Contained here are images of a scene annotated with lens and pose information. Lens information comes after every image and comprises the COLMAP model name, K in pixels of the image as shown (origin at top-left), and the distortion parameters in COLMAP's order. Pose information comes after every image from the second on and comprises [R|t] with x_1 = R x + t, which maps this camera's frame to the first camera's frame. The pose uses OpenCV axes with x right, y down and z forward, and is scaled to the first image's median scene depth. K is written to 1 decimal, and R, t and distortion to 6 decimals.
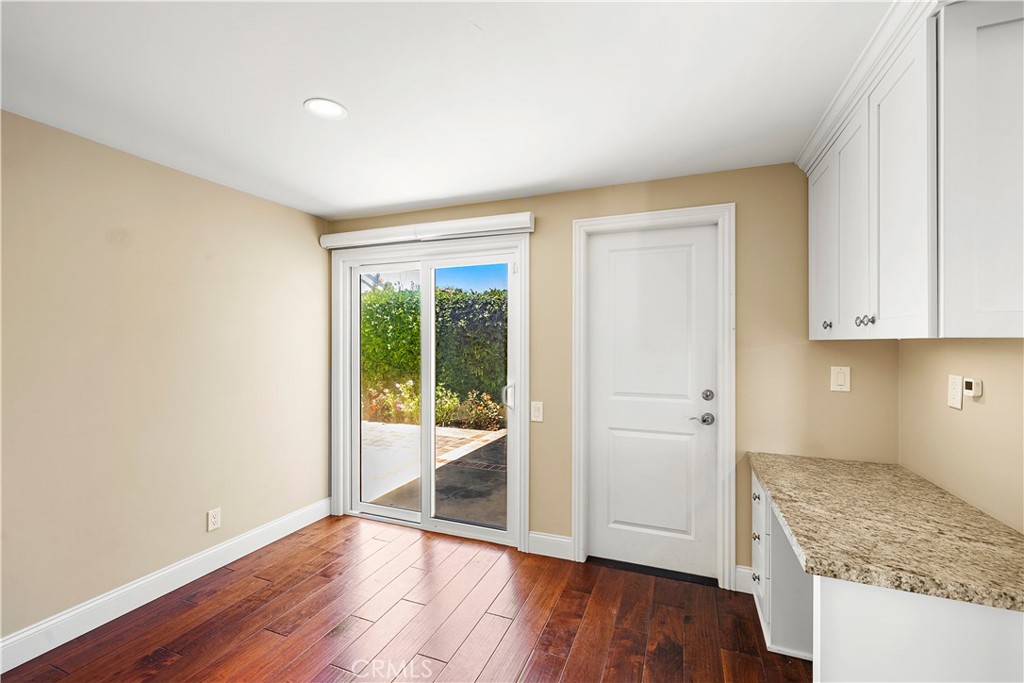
lens RADIAL K [[433.0, 0, 510.1], [0, 433.0, 338.7], [0, 0, 1]] dist [0.003912, -0.000069]
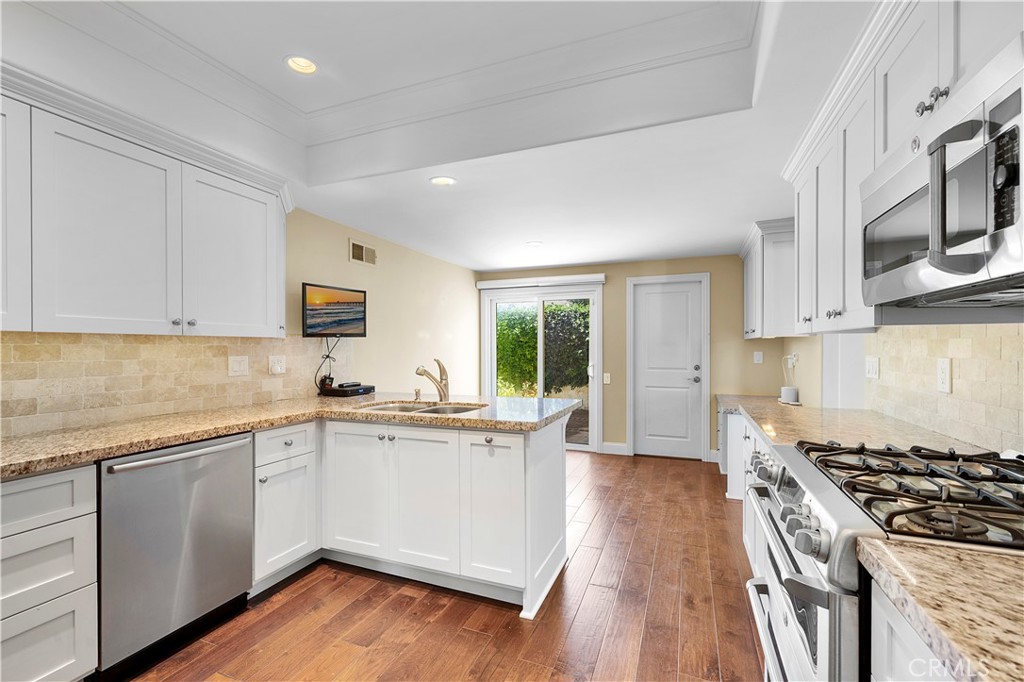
lens RADIAL K [[433.0, 0, 514.4], [0, 433.0, 347.5], [0, 0, 1]] dist [0.003912, -0.000069]
pose [[0.999989, -0.004281, 0.002126, -0.345461], [0.004270, 0.999977, 0.005328, 0.021038], [-0.002149, -0.005319, 0.999984, -0.885228]]
